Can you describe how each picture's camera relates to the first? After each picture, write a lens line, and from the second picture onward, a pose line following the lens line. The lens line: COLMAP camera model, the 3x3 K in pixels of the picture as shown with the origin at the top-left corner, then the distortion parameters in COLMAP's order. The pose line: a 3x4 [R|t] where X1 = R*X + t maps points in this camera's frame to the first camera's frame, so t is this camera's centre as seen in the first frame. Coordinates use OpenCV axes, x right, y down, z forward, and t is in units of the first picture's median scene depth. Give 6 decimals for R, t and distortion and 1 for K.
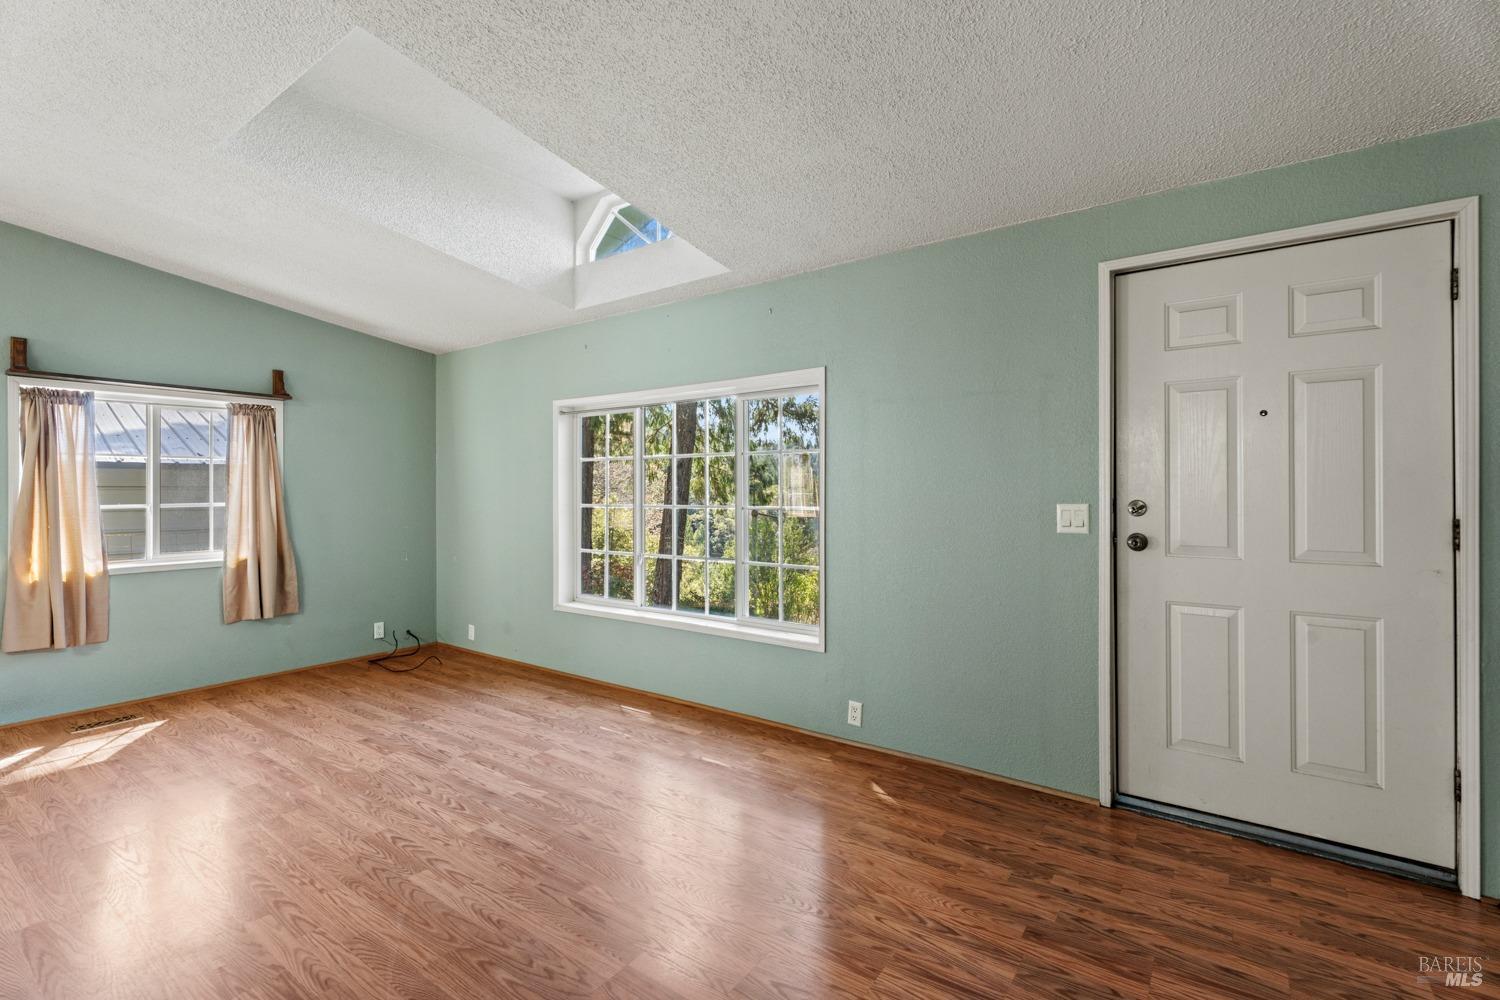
lens RADIAL K [[671.2, 0, 750.5], [0, 671.2, 489.3], [0, 0, 1]] dist [0.002298, -0.000123]
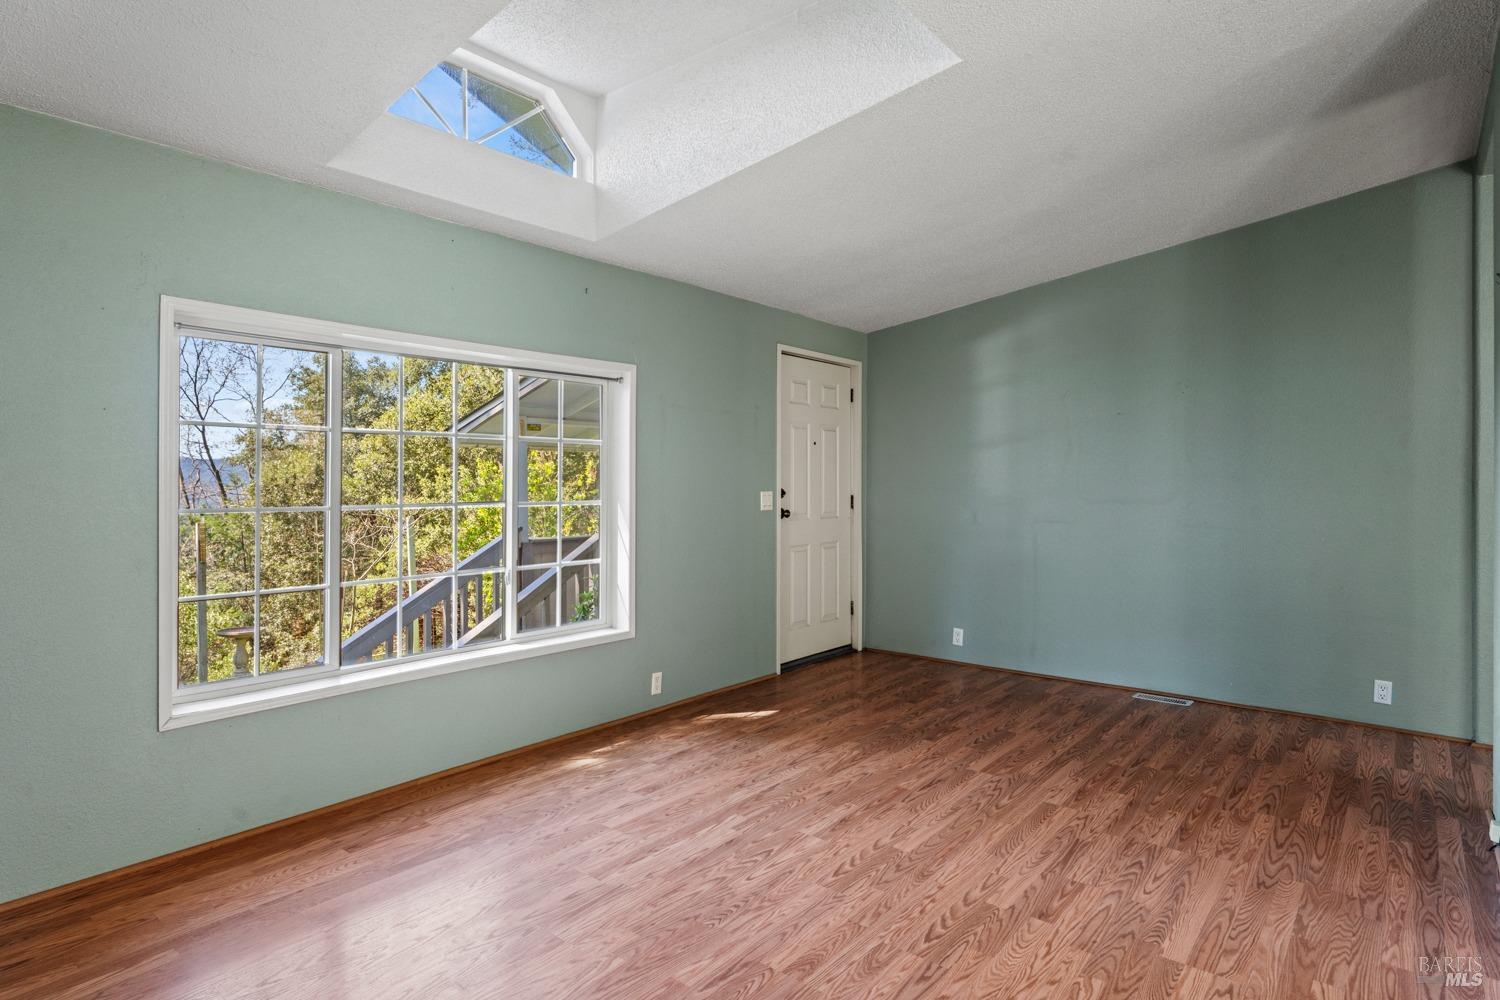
lens RADIAL K [[787.9, 0, 750.4], [0, 787.9, 480.4], [0, 0, 1]] dist [-0.014674, -0.000305]
pose [[0.078638, 0.003254, 0.996898, -1.354649], [-0.001596, 0.999994, -0.003138, 0.001690], [-0.996902, -0.001345, 0.078643, 0.889211]]
